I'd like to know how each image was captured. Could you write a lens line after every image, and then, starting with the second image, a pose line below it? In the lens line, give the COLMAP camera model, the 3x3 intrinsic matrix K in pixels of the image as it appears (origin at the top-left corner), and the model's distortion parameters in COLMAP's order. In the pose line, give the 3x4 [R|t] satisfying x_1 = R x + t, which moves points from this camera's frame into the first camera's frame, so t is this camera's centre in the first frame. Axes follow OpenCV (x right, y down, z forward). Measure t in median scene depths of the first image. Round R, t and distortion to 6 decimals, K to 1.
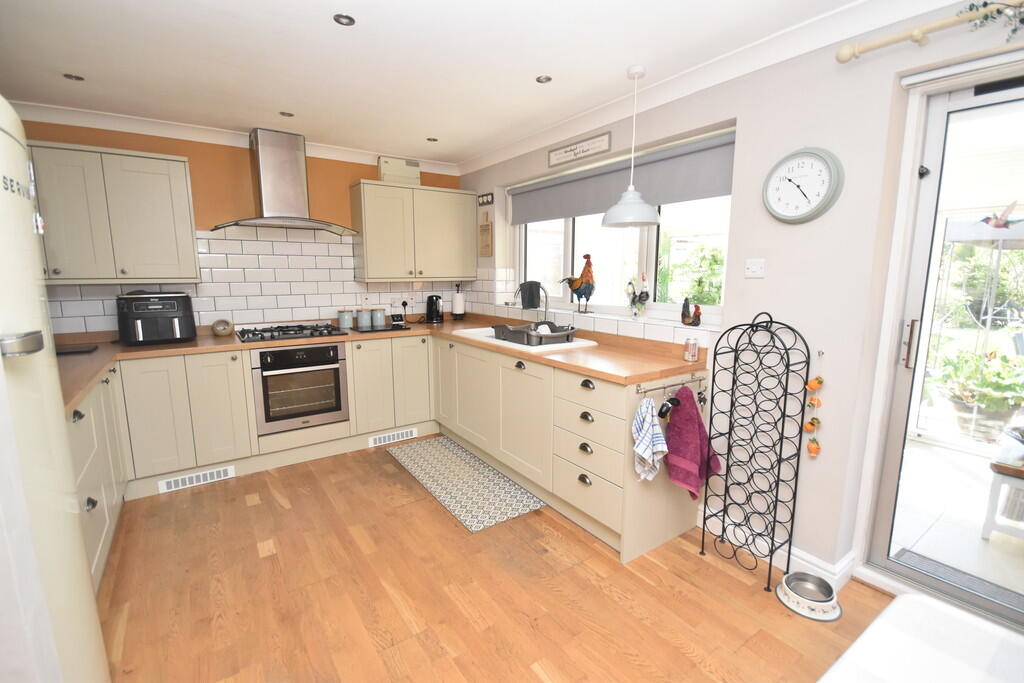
lens RADIAL K [[450.4, 0, 509.4], [0, 450.4, 345.2], [0, 0, 1]] dist [0.000088, -0.006197]
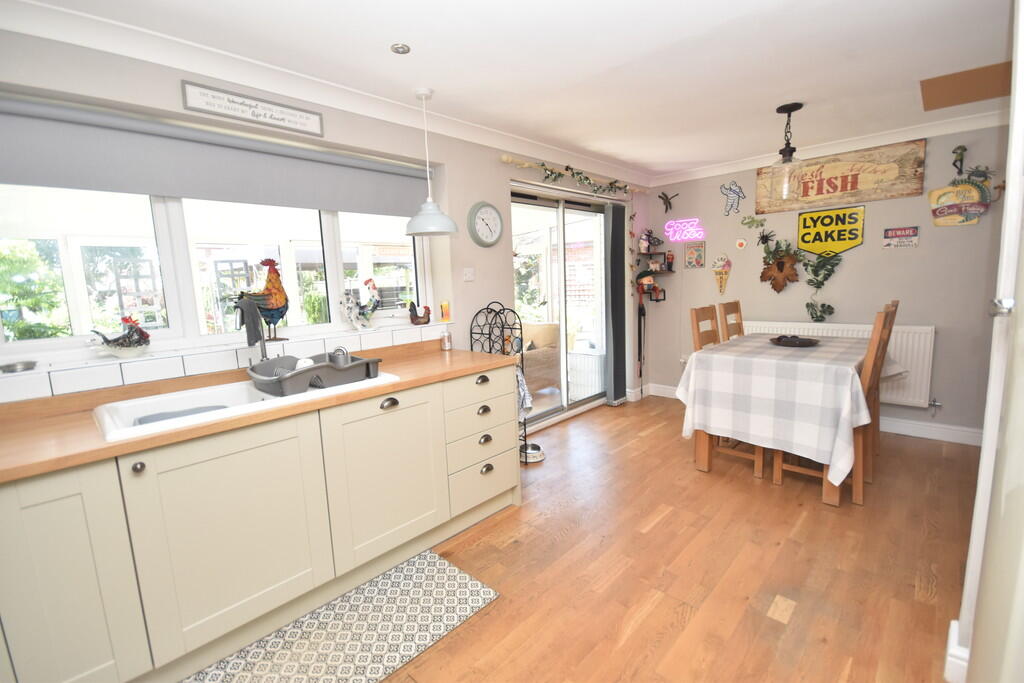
lens RADIAL K [[450.4, 0, 510.8], [0, 450.4, 349.1], [0, 0, 1]] dist [0.000088, -0.006197]
pose [[-0.199513, -0.137004, 0.970270, -0.645074], [0.198144, 0.964082, 0.176874, -0.118229], [-0.959653, 0.227542, -0.165201, 0.808253]]
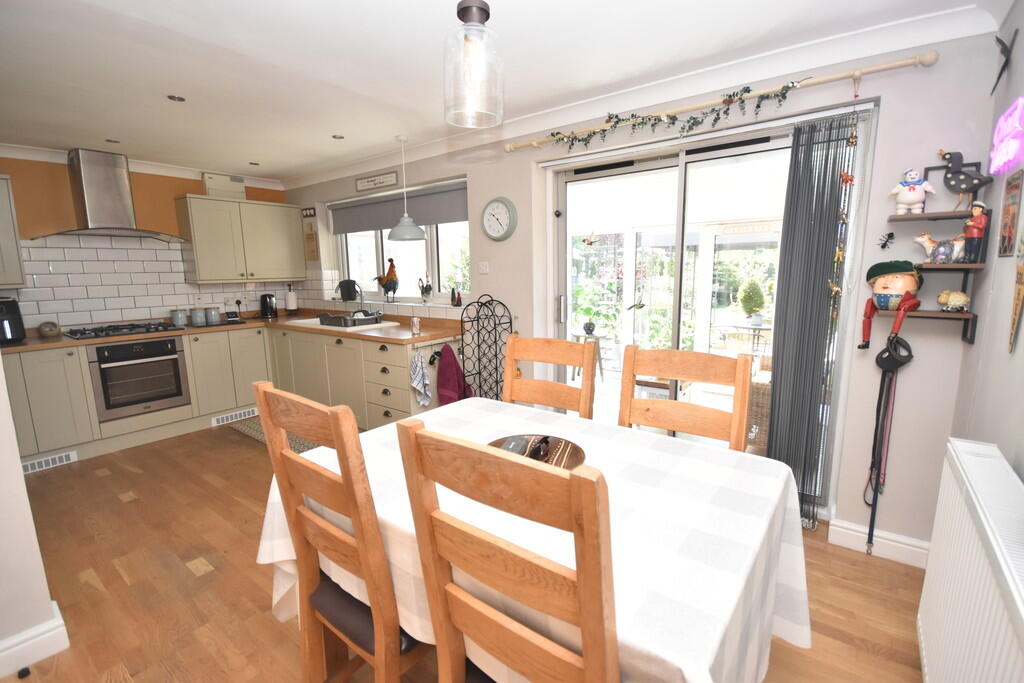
lens RADIAL K [[450.4, 0, 516.3], [0, 450.4, 345.3], [0, 0, 1]] dist [0.000088, -0.006197]
pose [[0.947079, -0.067232, 0.313881, 0.090762], [0.066585, 0.997699, 0.012796, 0.064999], [-0.314019, 0.008781, 0.949376, -0.396274]]
